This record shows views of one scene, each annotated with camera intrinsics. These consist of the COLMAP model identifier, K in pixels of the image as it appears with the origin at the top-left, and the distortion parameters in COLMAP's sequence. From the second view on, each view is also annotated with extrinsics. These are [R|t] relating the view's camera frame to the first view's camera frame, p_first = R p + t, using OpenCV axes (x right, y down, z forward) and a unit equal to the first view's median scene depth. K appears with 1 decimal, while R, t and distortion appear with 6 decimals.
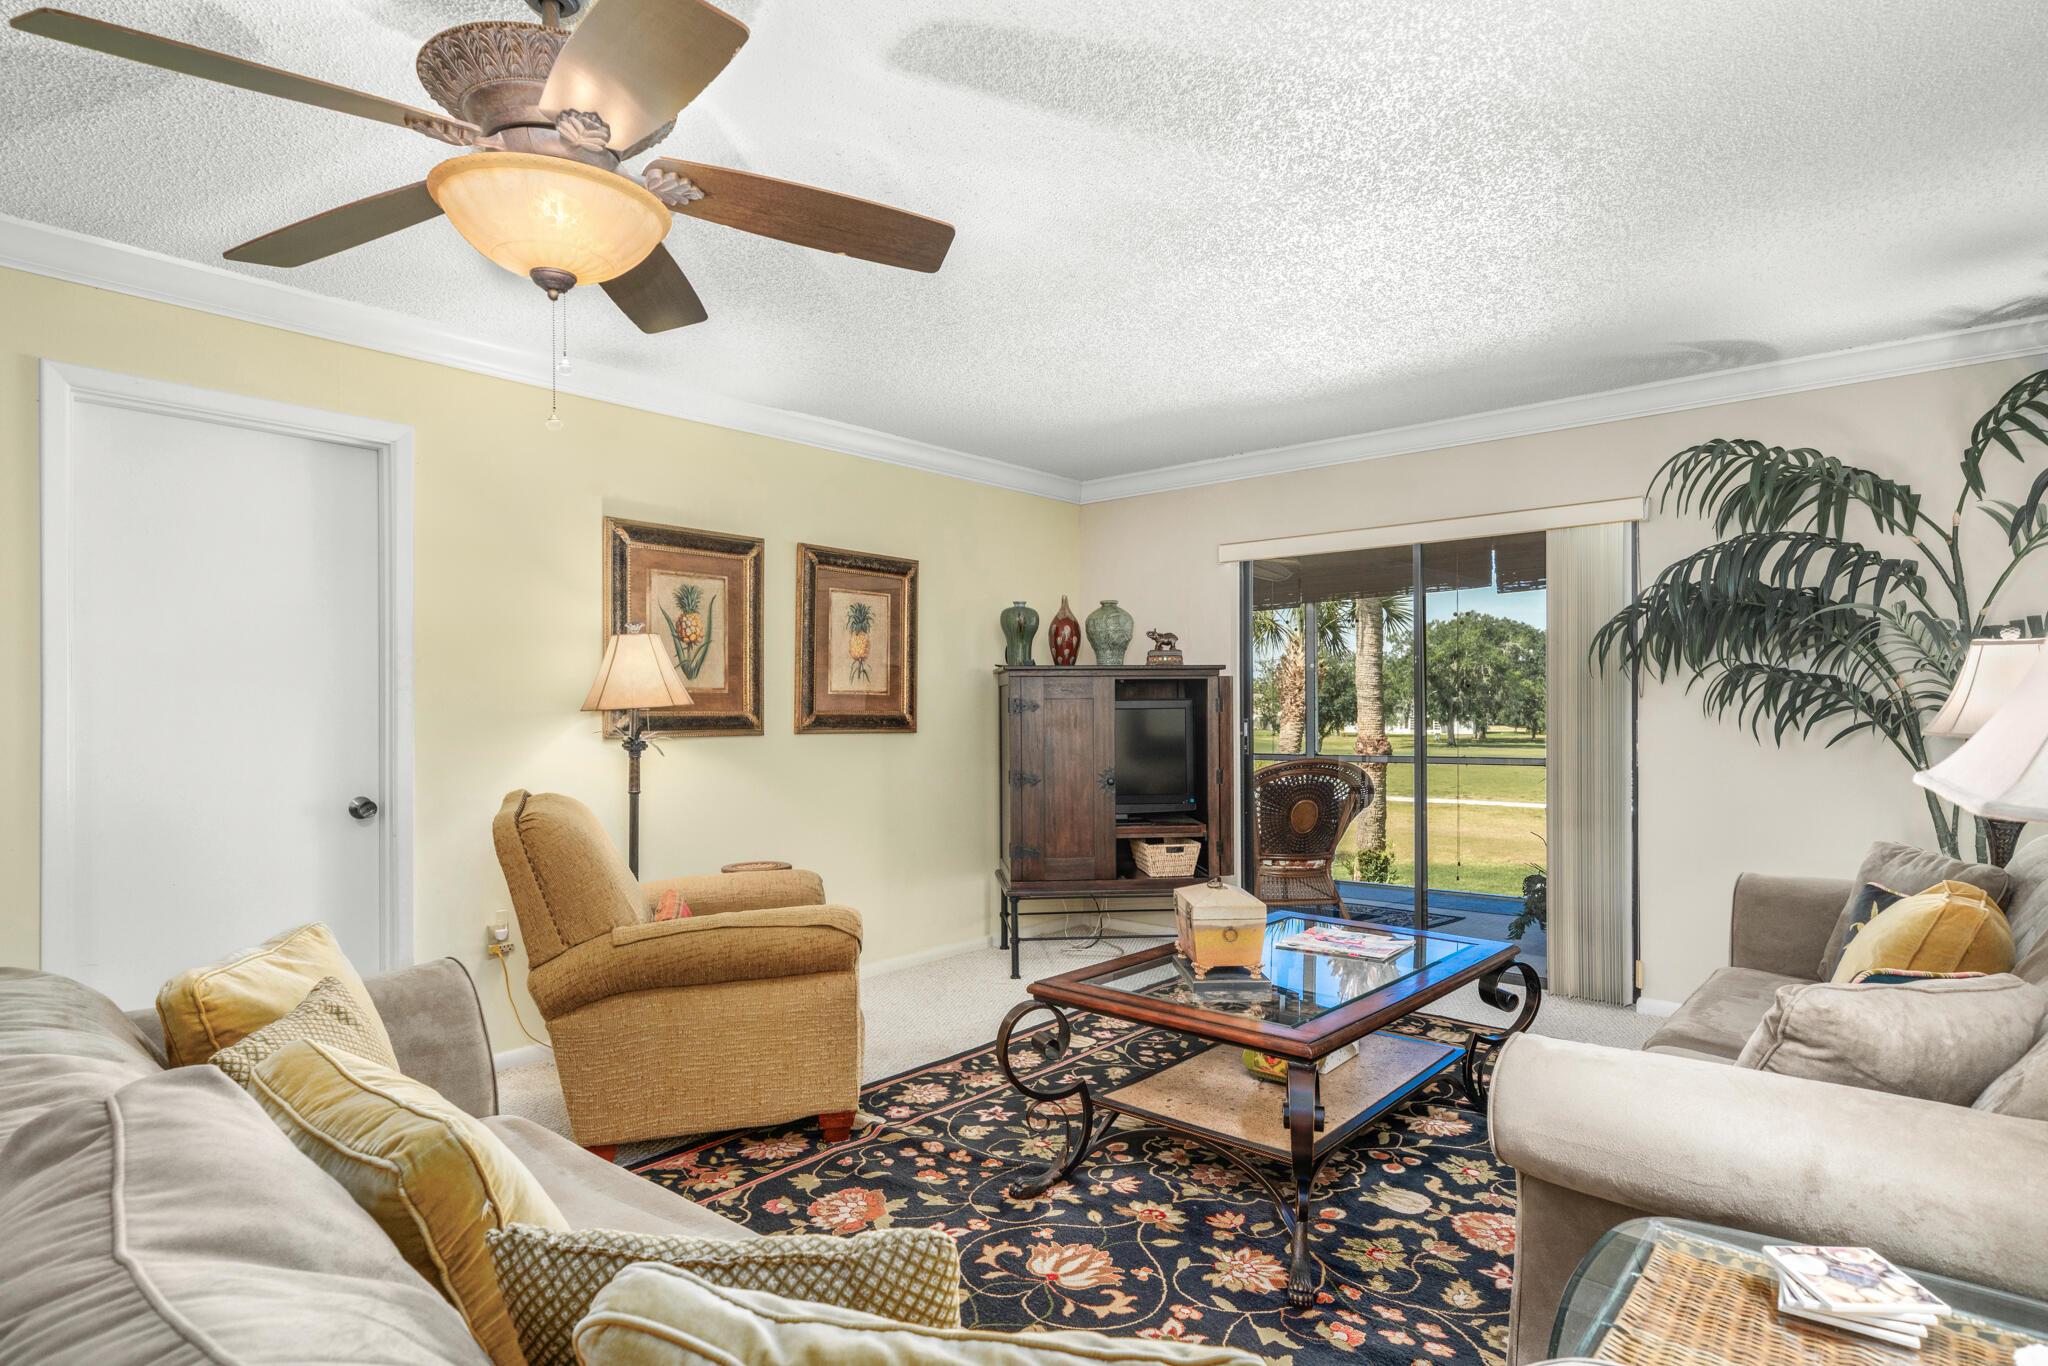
lens RADIAL K [[1104.8, 0, 1000.3], [0, 1104.8, 714.0], [0, 0, 1]] dist [0.000661, 0.001751]
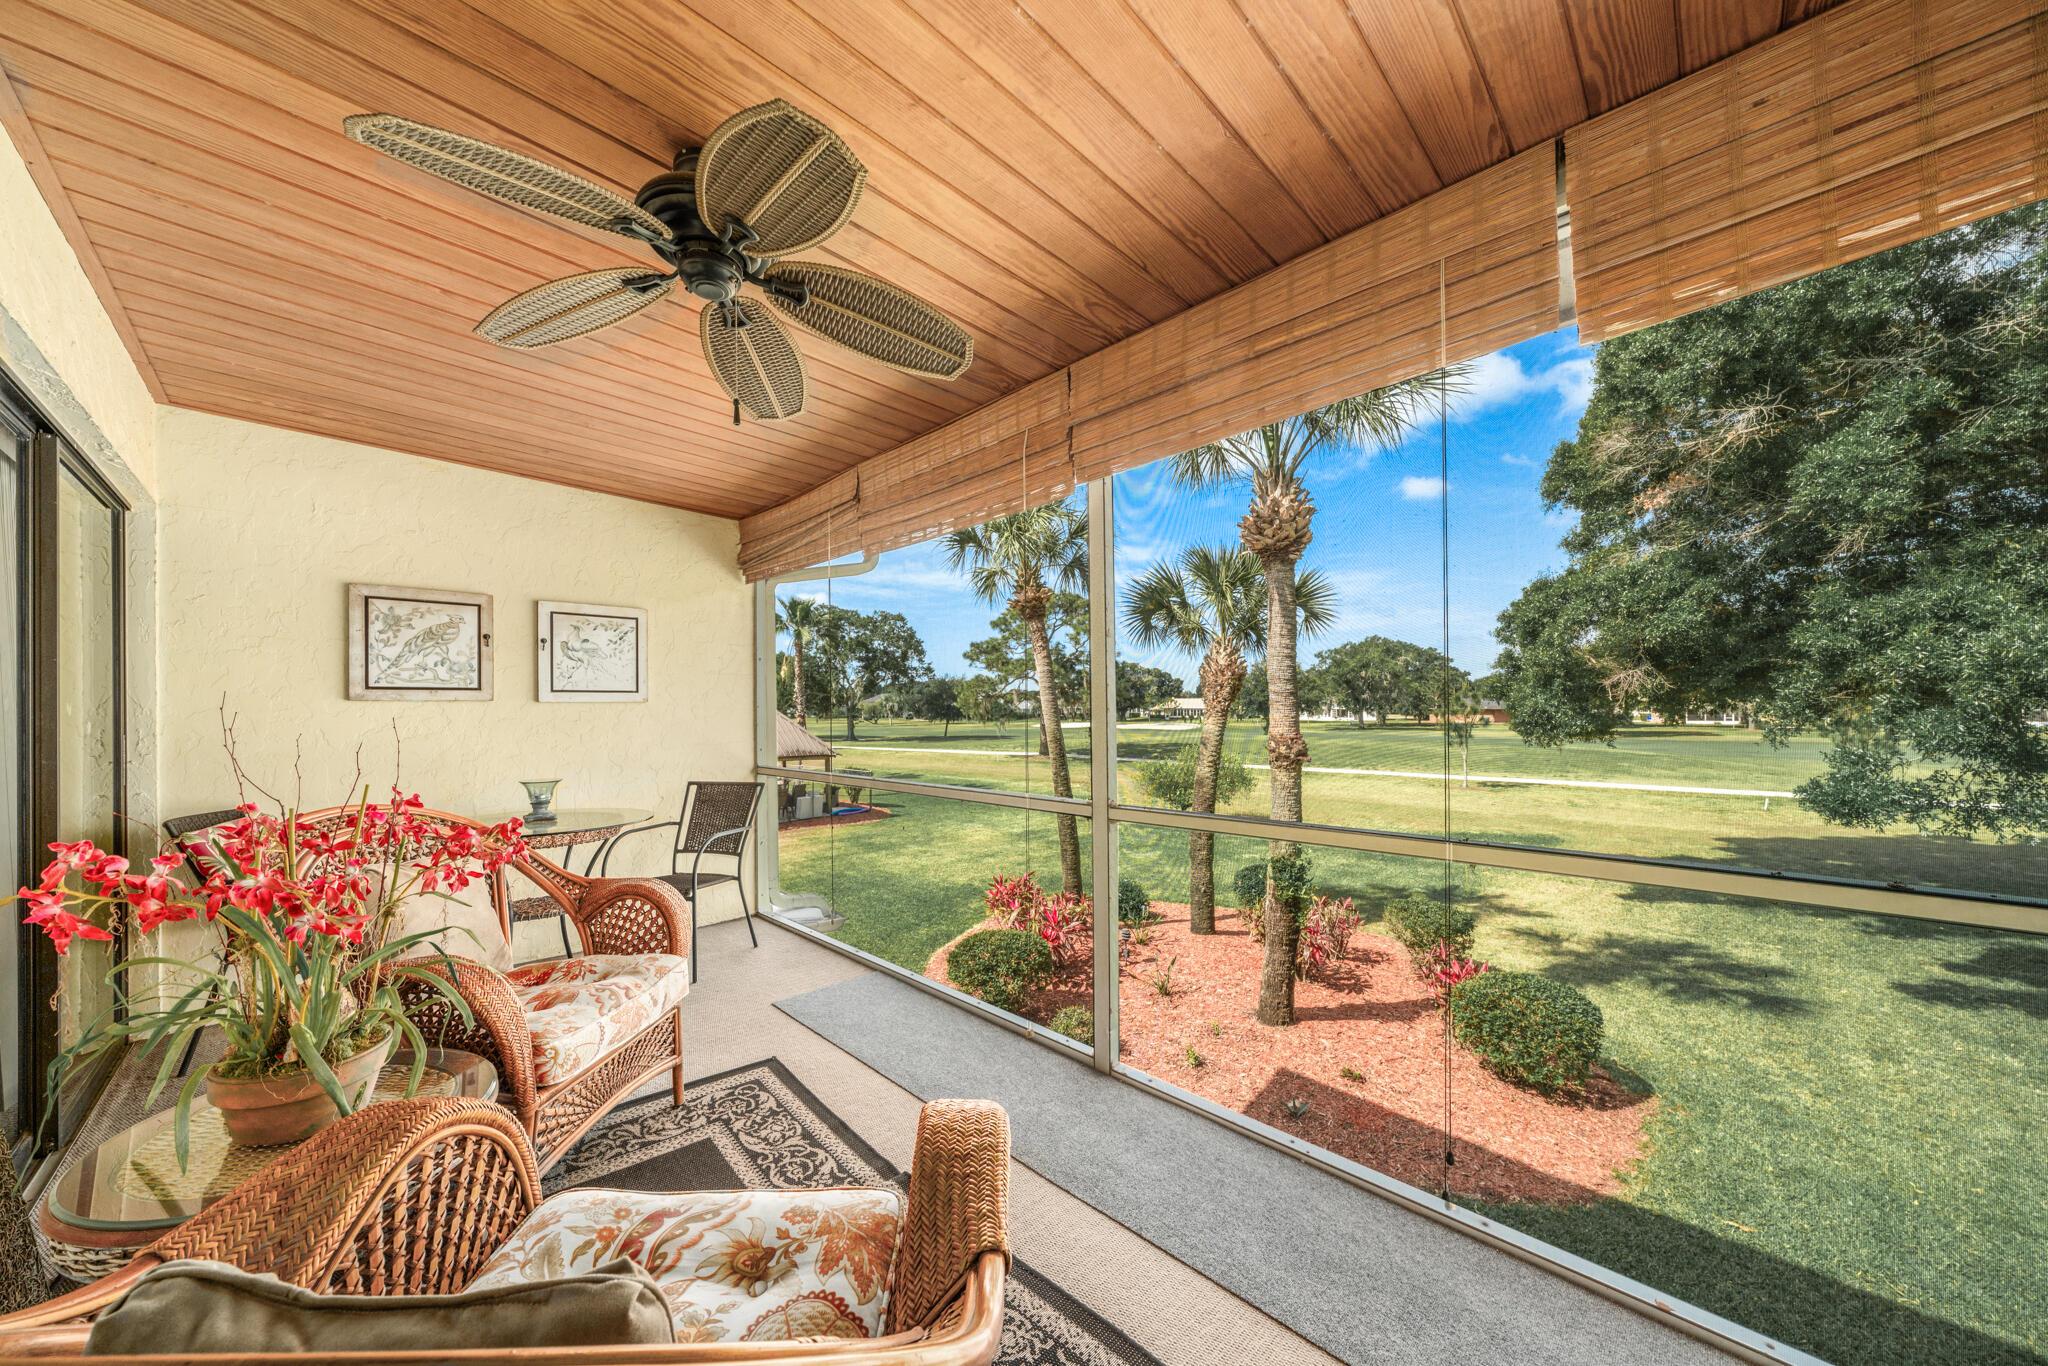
lens RADIAL K [[714.0, 0, 1016.3], [0, 714.0, 704.6], [0, 0, 1]] dist [-0.006108, 0.000431]
pose [[0.998054, -0.006447, -0.062016, 0.521263], [0.006106, 0.999965, -0.005677, -0.009328], [0.062051, 0.005287, 0.998059, 1.363999]]
